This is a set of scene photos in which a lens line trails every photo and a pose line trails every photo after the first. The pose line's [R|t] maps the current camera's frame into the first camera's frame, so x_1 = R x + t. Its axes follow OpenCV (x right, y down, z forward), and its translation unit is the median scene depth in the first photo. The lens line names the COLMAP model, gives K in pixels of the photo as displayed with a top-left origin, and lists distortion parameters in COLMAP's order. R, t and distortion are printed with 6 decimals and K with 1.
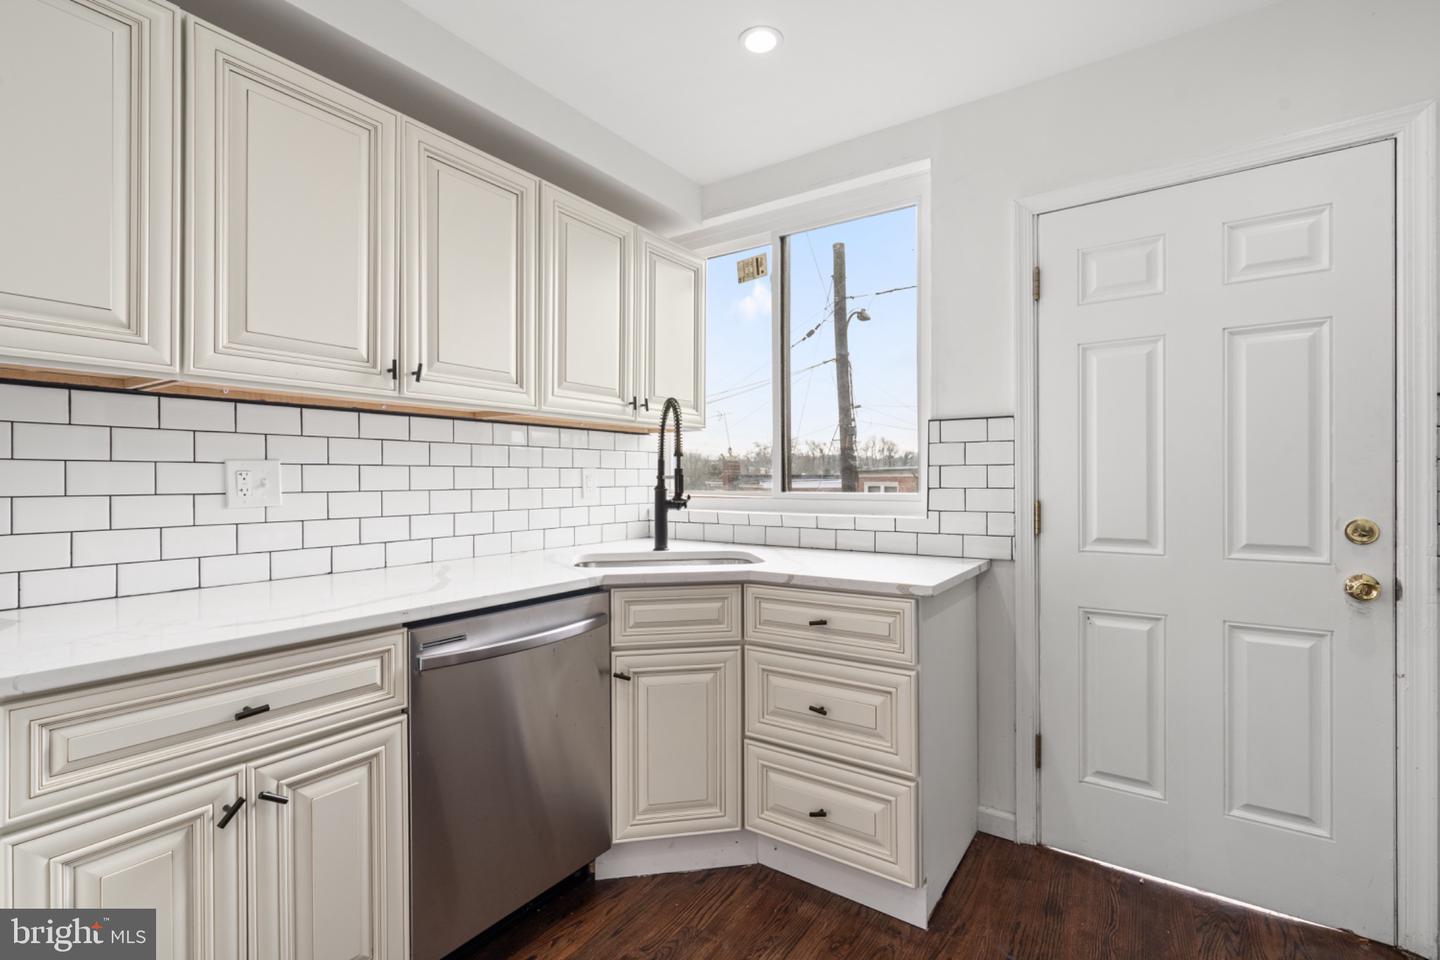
lens RADIAL K [[653.0, 0, 722.5], [0, 653.0, 479.9], [0, 0, 1]] dist [-0.003894, 0.001365]
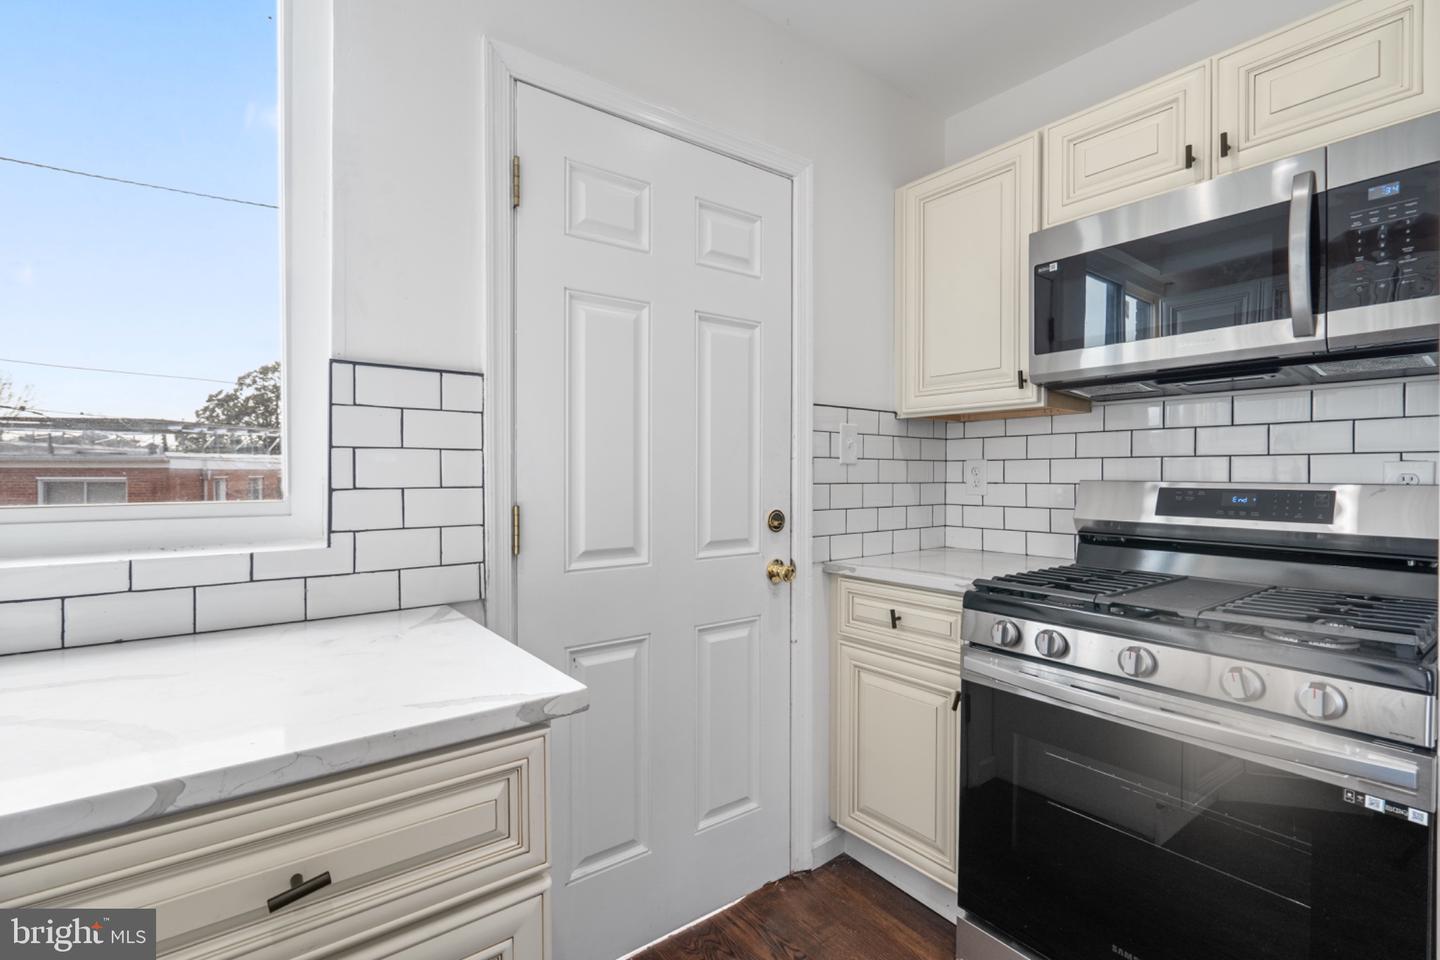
lens RADIAL K [[658.2, 0, 719.0], [0, 658.2, 478.3], [0, 0, 1]] dist [-0.004596, 0.000168]
pose [[0.311424, -0.004683, 0.950259, -0.103870], [-0.001413, 0.999984, 0.005391, 0.000385], [-0.950270, -0.003021, 0.311413, 0.633706]]
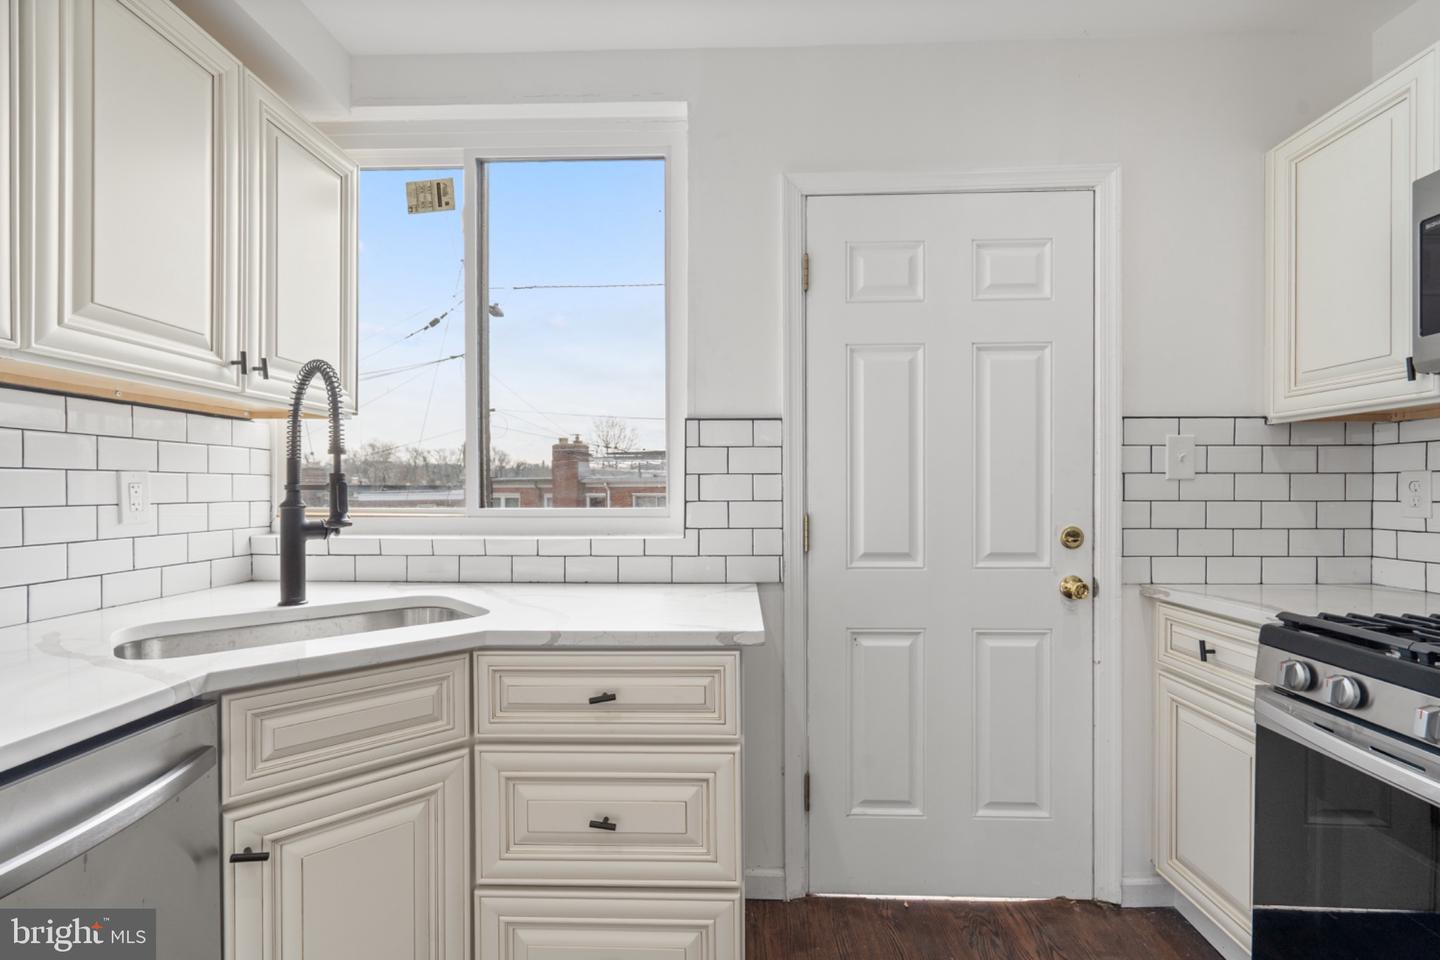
lens RADIAL K [[658.7, 0, 719.6], [0, 658.7, 493.4], [0, 0, 1]] dist [-0.003983, 0.001407]
pose [[0.840907, -0.002545, 0.541174, -0.116697], [0.000502, 0.999992, 0.003923, -0.000750], [-0.541180, -0.003028, 0.840901, 0.324108]]
